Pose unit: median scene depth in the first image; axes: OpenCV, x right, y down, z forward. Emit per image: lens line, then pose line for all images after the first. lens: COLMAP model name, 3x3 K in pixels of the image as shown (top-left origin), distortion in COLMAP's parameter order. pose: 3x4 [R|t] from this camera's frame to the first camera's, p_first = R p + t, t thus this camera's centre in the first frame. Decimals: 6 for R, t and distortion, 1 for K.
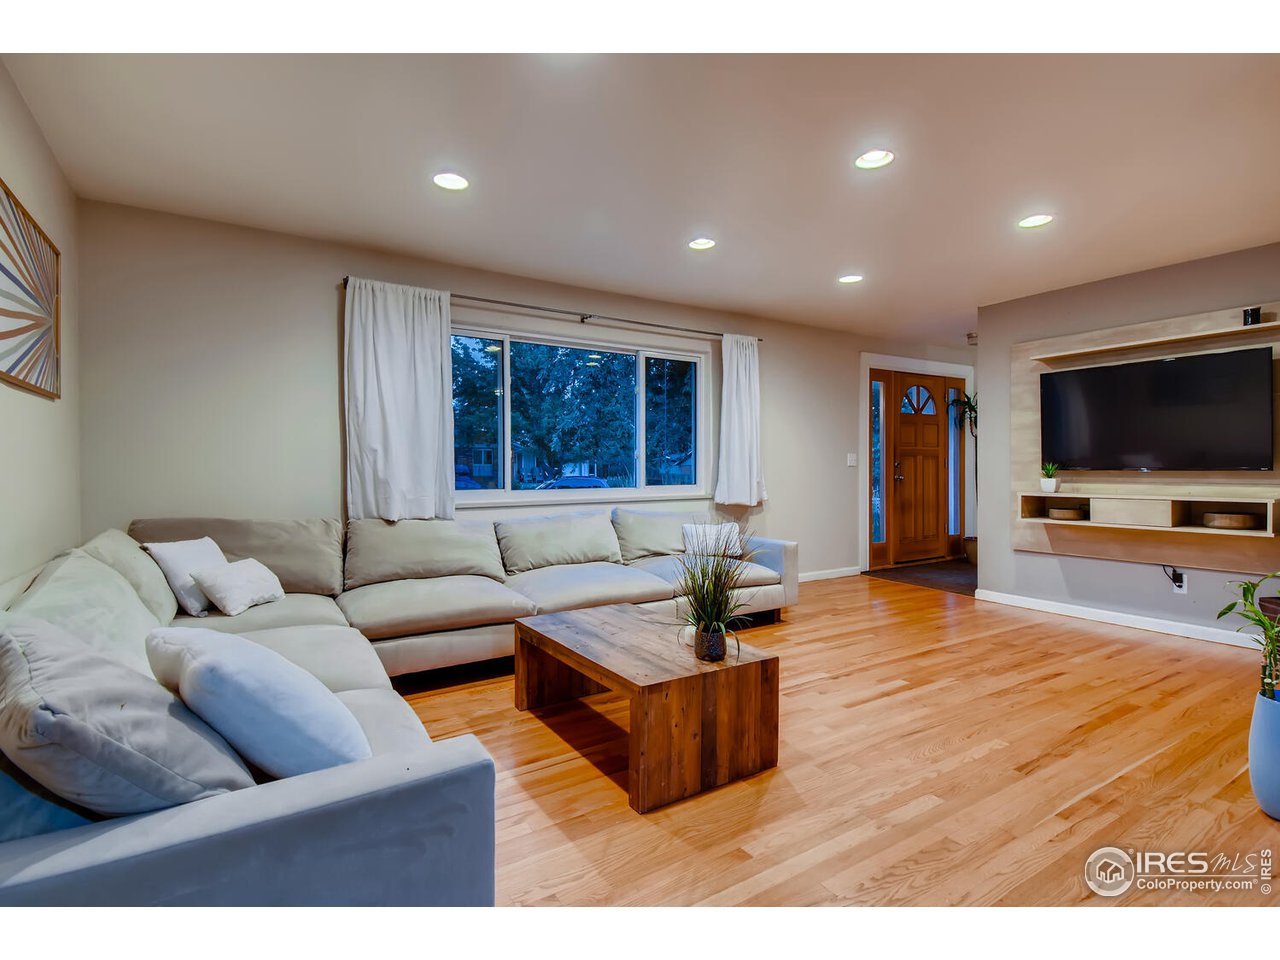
lens RADIAL K [[606.8, 0, 635.9], [0, 606.8, 478.6], [0, 0, 1]] dist [0.076662, -0.042094]
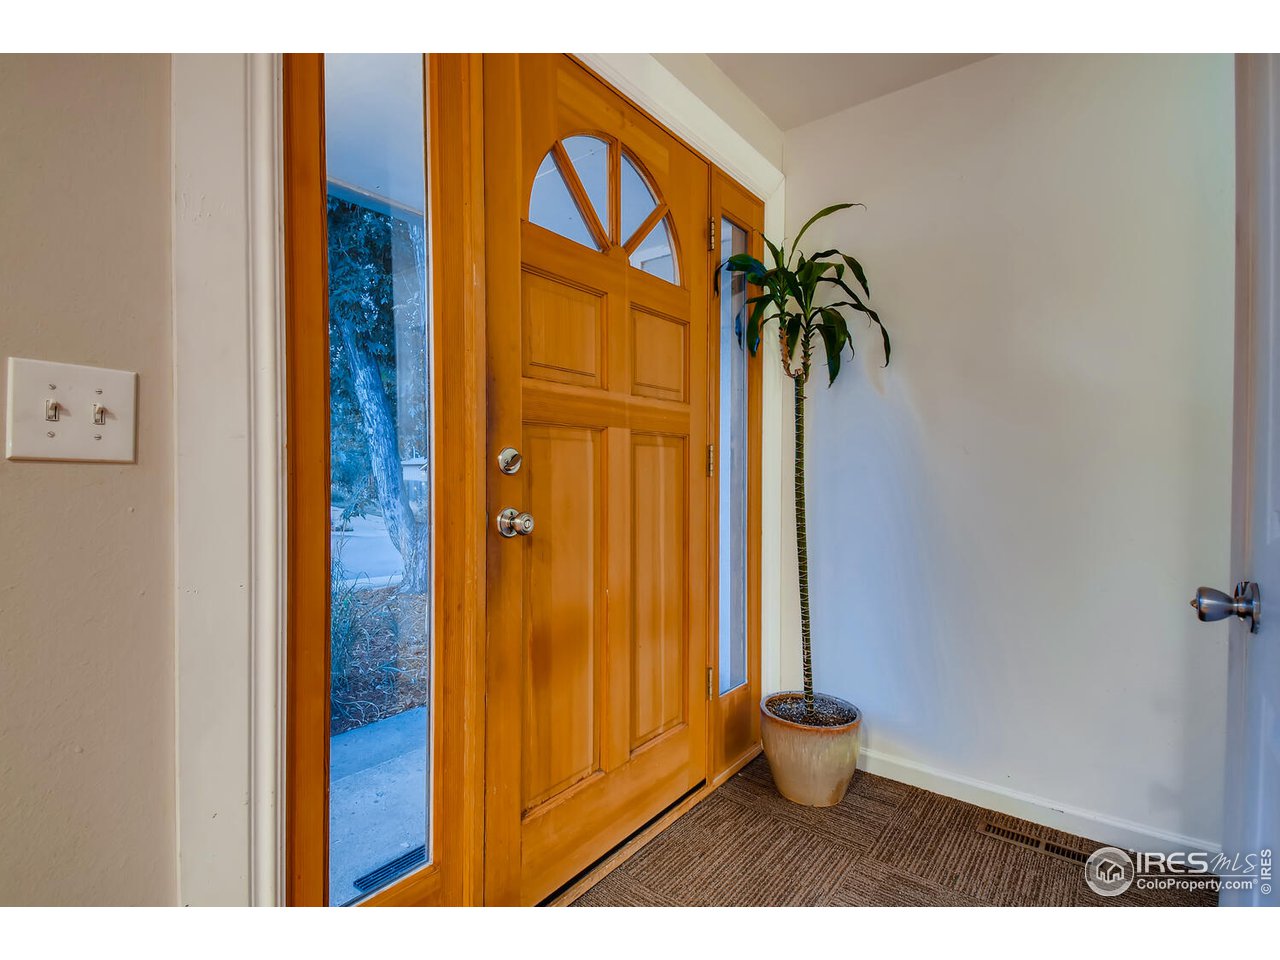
lens RADIAL K [[606.8, 0, 635.9], [0, 606.8, 478.6], [0, 0, 1]] dist [0.076662, -0.042094]
pose [[0.944064, 0.001955, 0.329756, 0.643156], [-0.001601, 0.999998, -0.001345, -0.027500], [-0.329758, 0.000742, 0.944065, 1.271893]]
